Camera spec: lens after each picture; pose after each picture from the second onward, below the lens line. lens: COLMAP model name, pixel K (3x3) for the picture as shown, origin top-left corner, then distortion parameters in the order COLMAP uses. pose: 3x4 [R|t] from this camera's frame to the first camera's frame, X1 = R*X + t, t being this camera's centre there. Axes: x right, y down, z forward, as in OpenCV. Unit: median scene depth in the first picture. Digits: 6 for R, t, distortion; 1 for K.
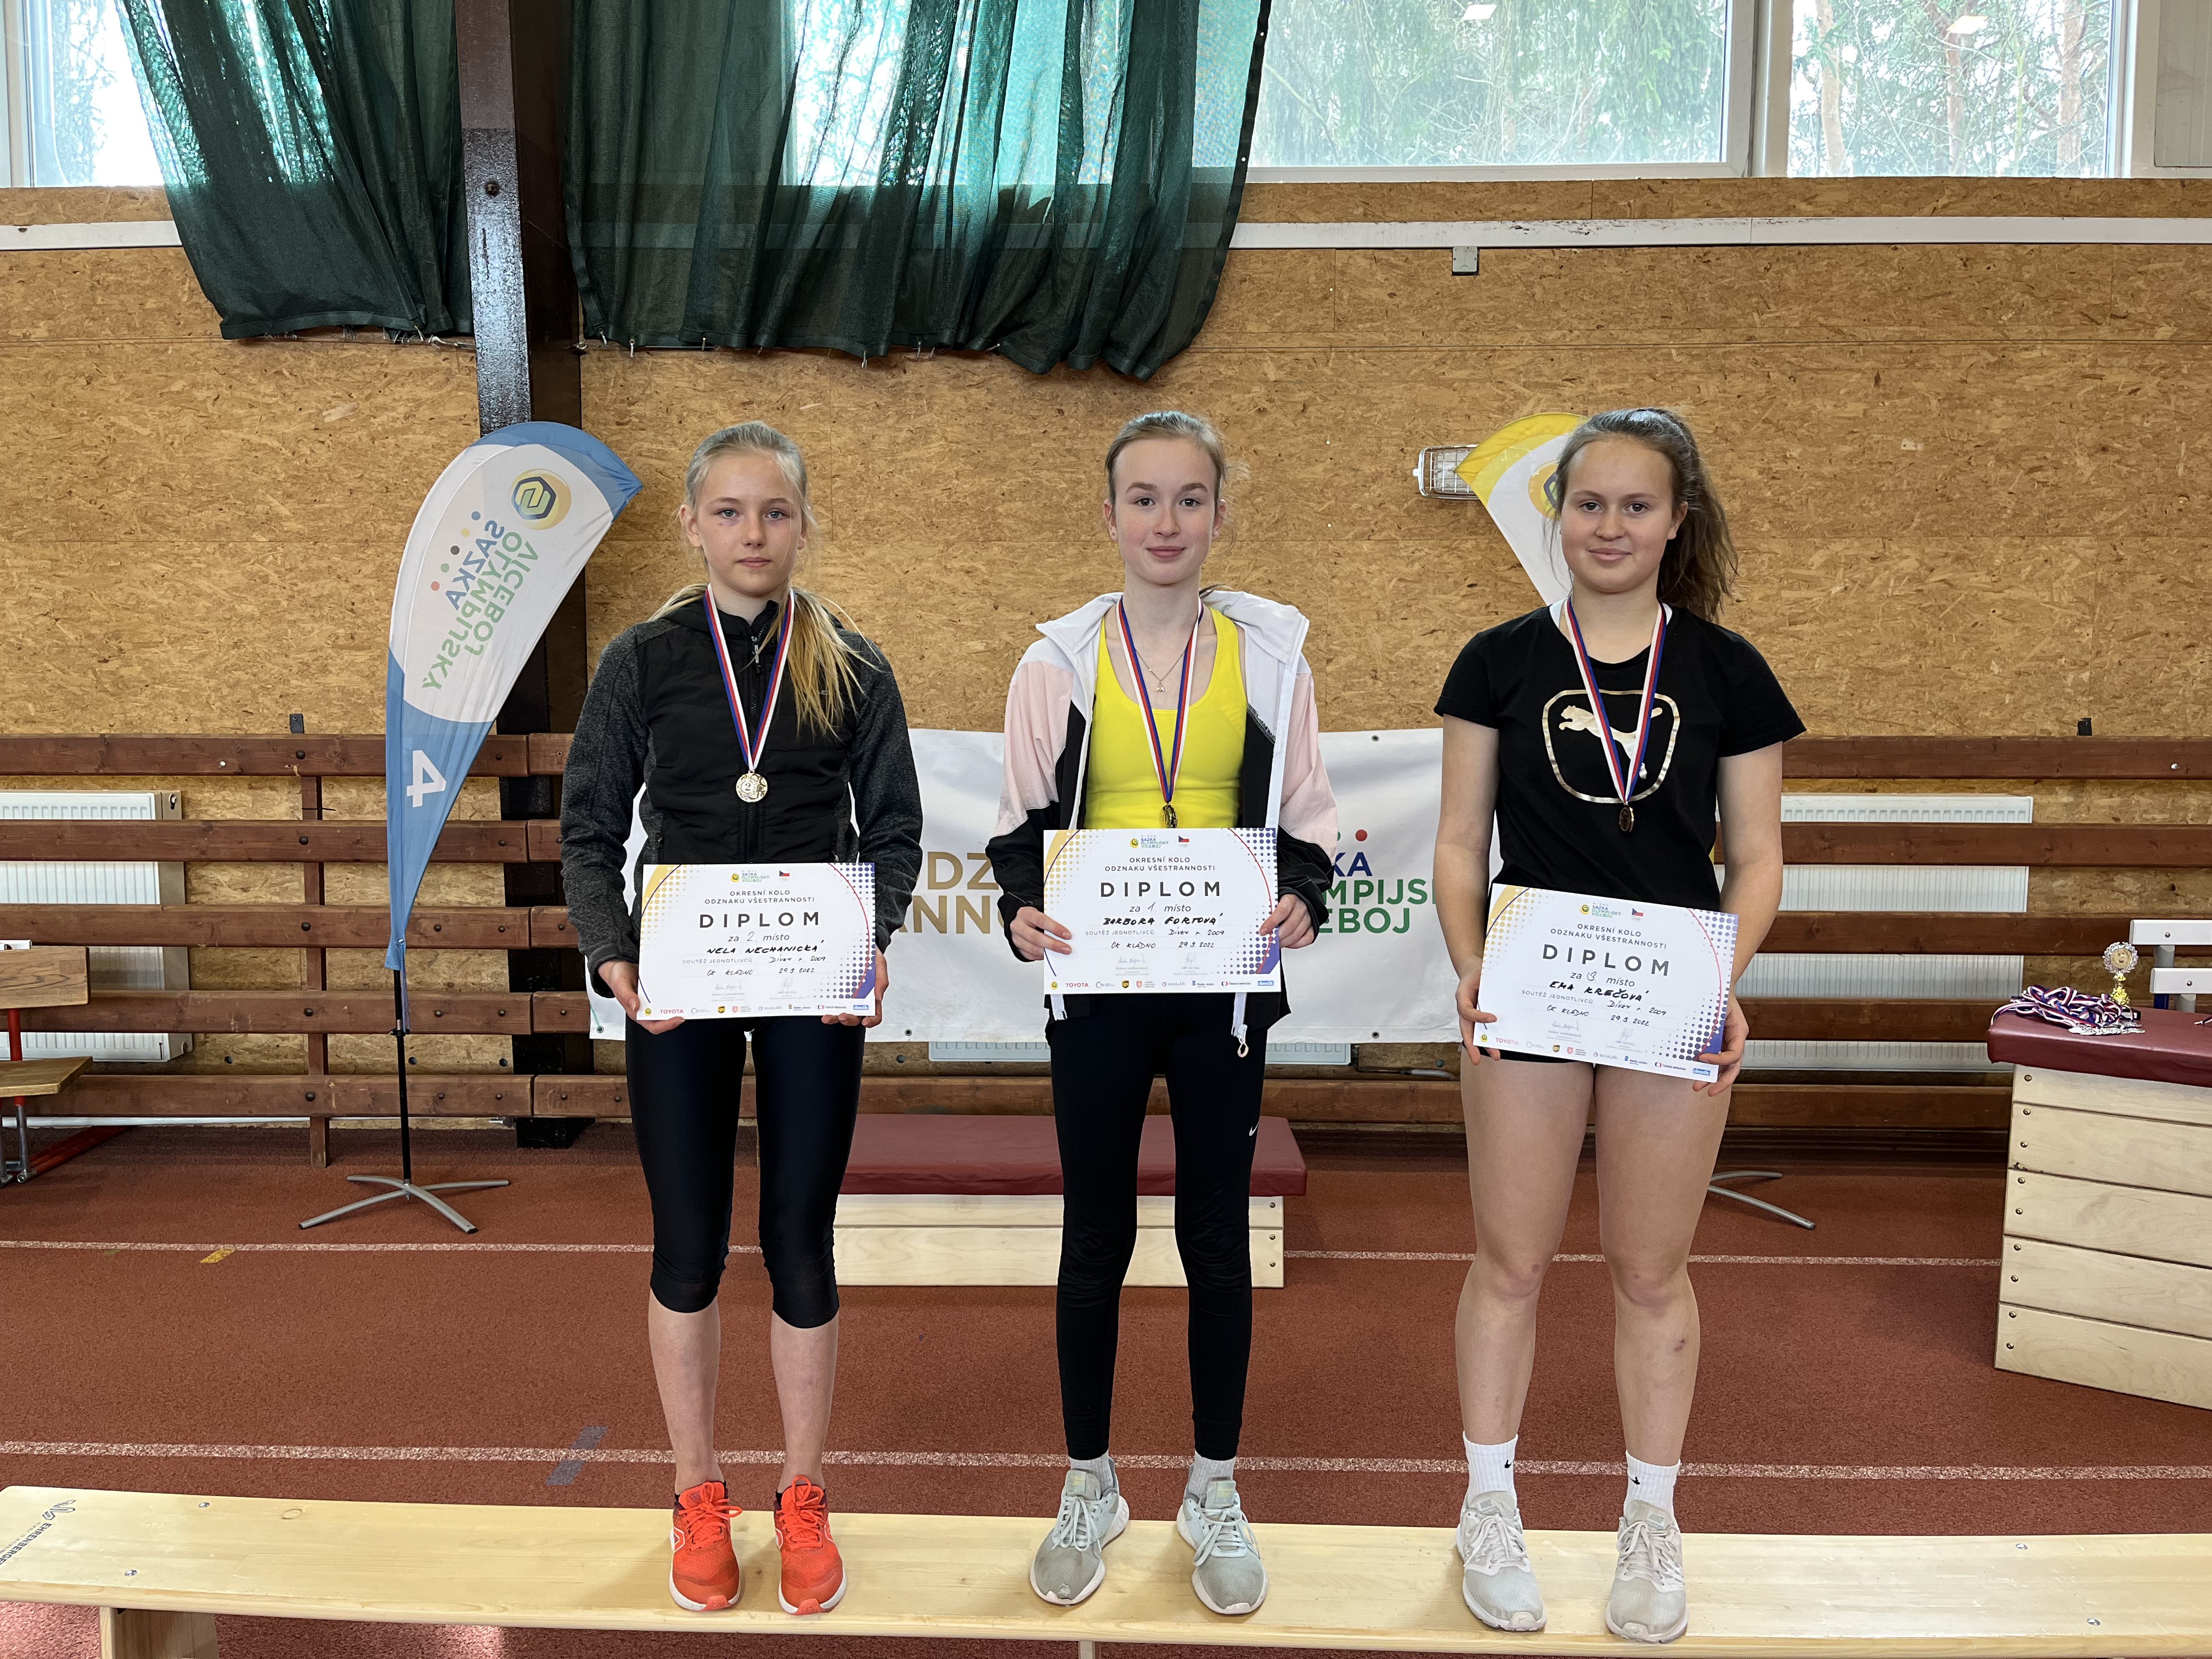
lens RADIAL K [[1659.2, 0, 1097.0], [0, 1659.2, 830.9], [0, 0, 1]] dist [0.072495, -0.102319]
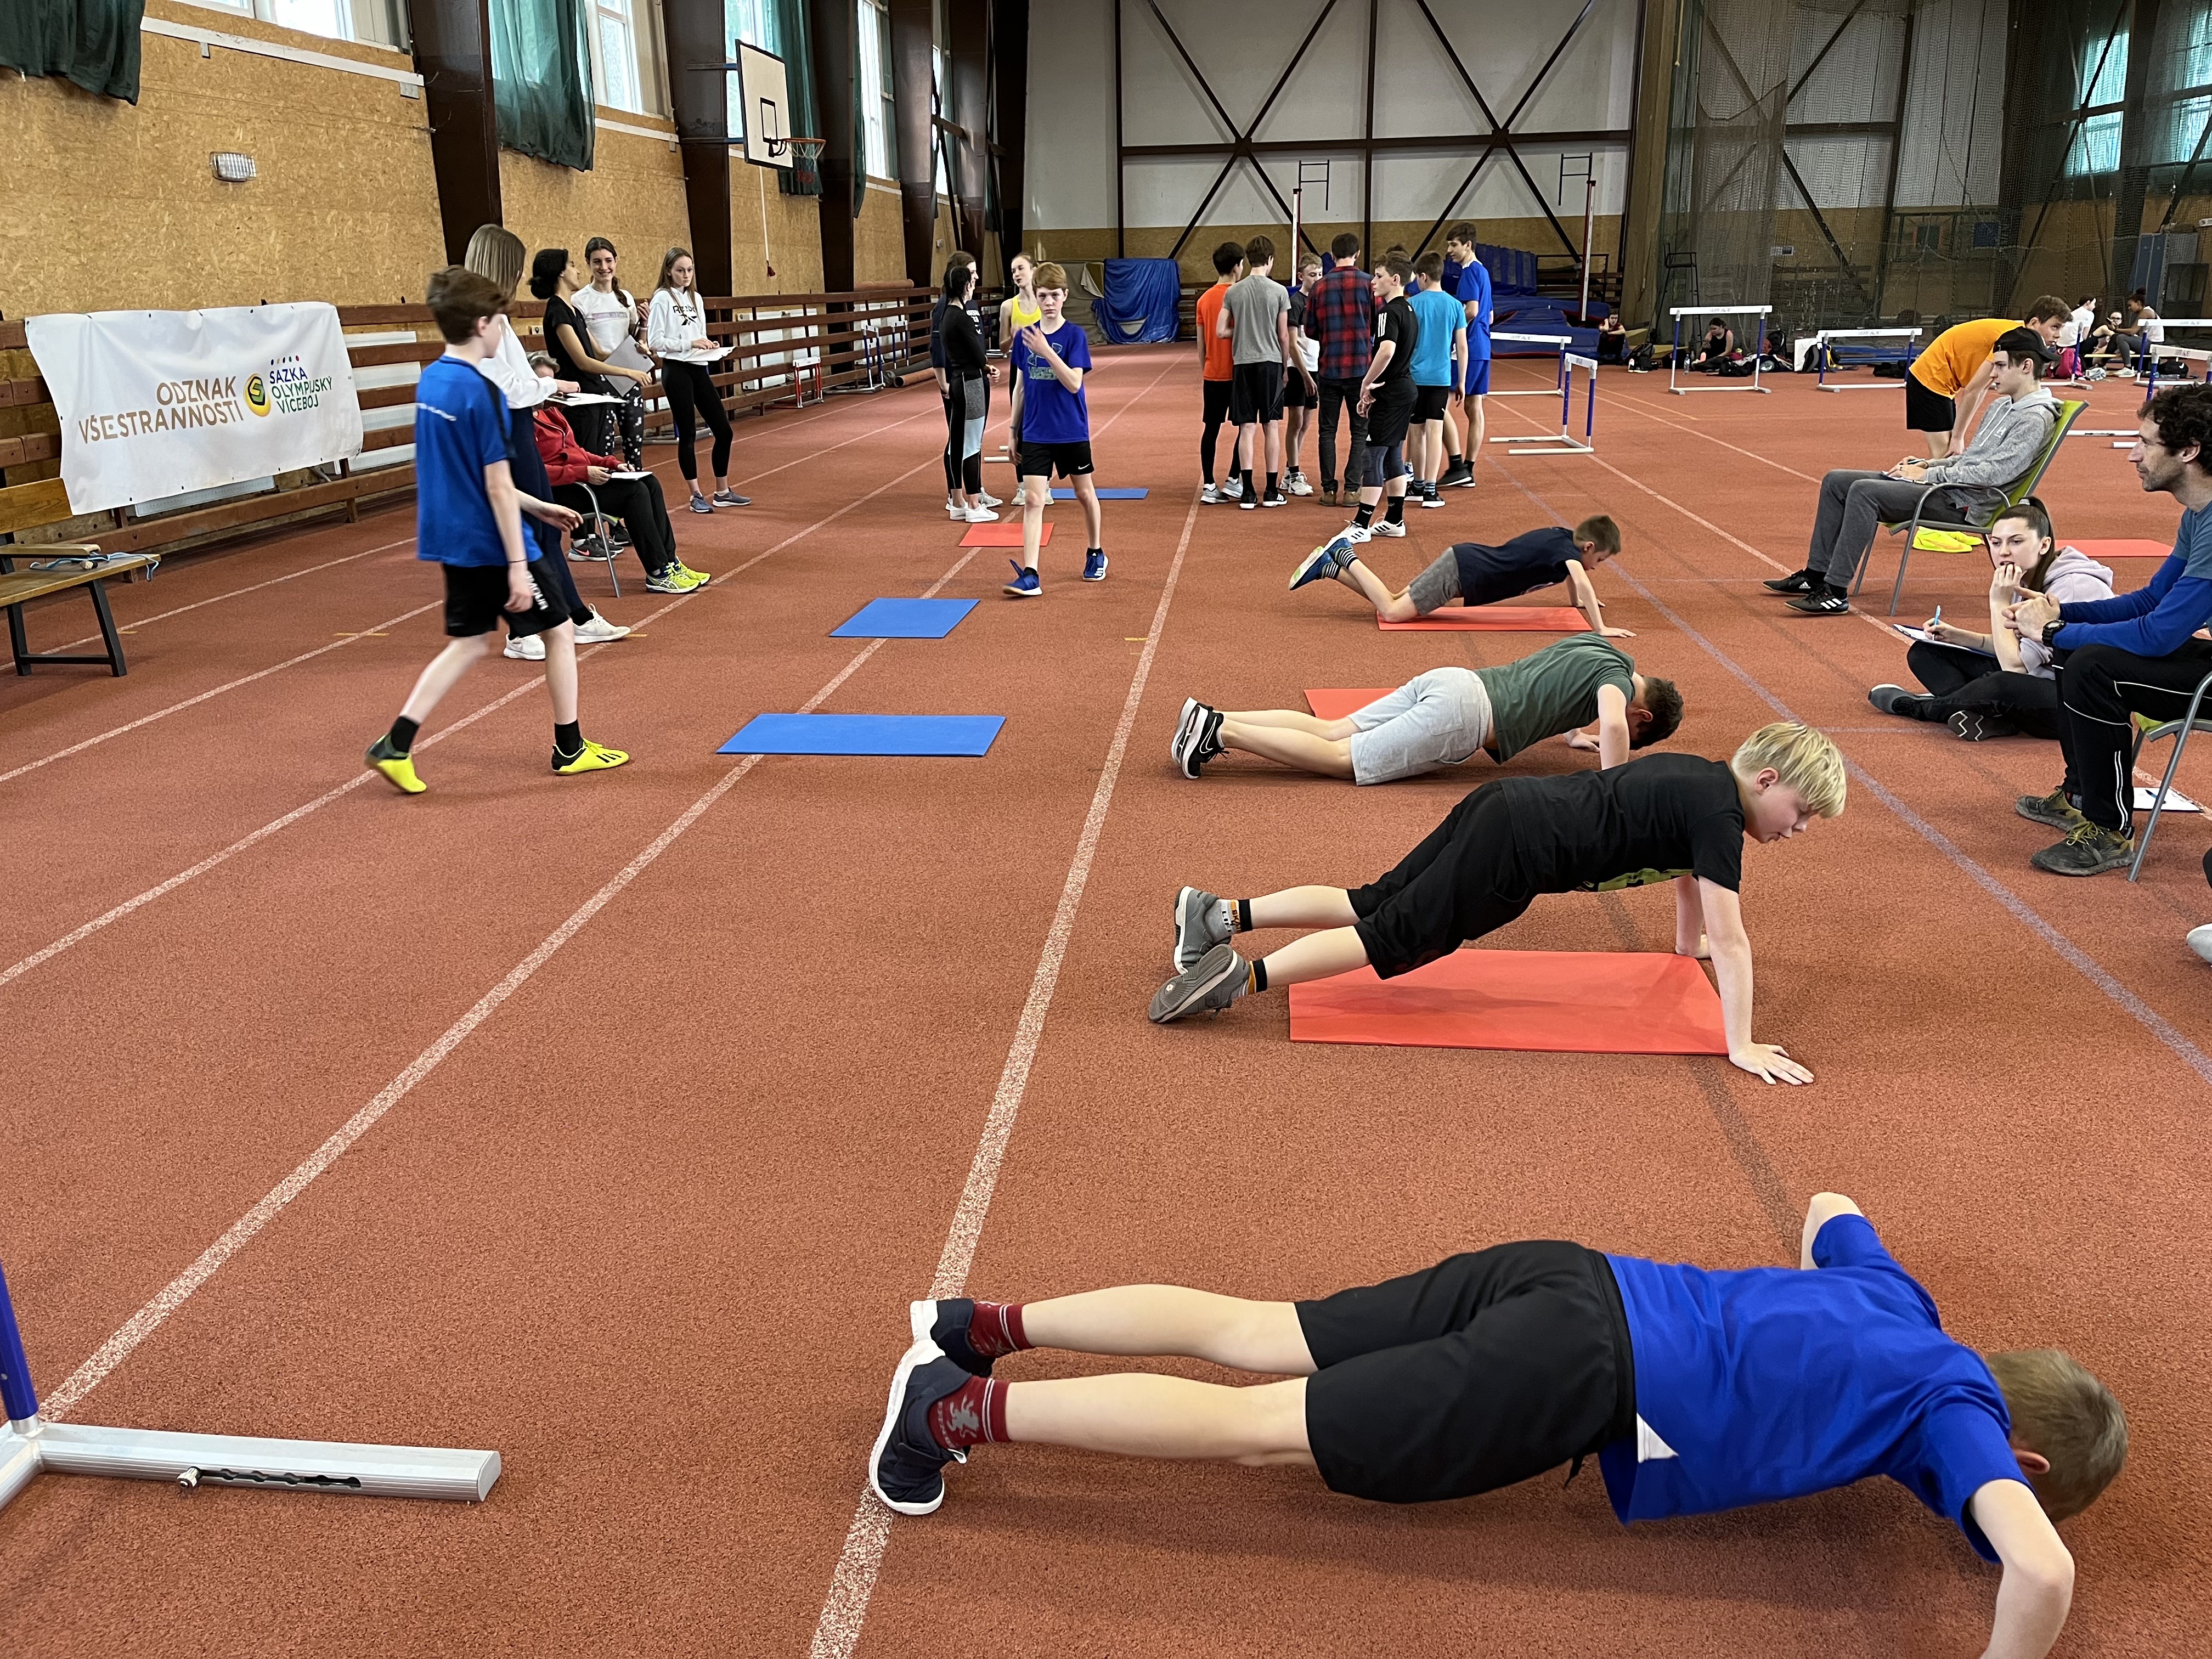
lens RADIAL K [[1668.5, 0, 1106.0], [0, 1668.5, 829.5], [0, 0, 1]] dist [0.078603, -0.124375]
pose [[0.068357, -0.313838, 0.947013, -1.770830], [0.113329, 0.945531, 0.305167, 0.026569], [-0.991203, 0.086463, 0.100201, -0.118654]]
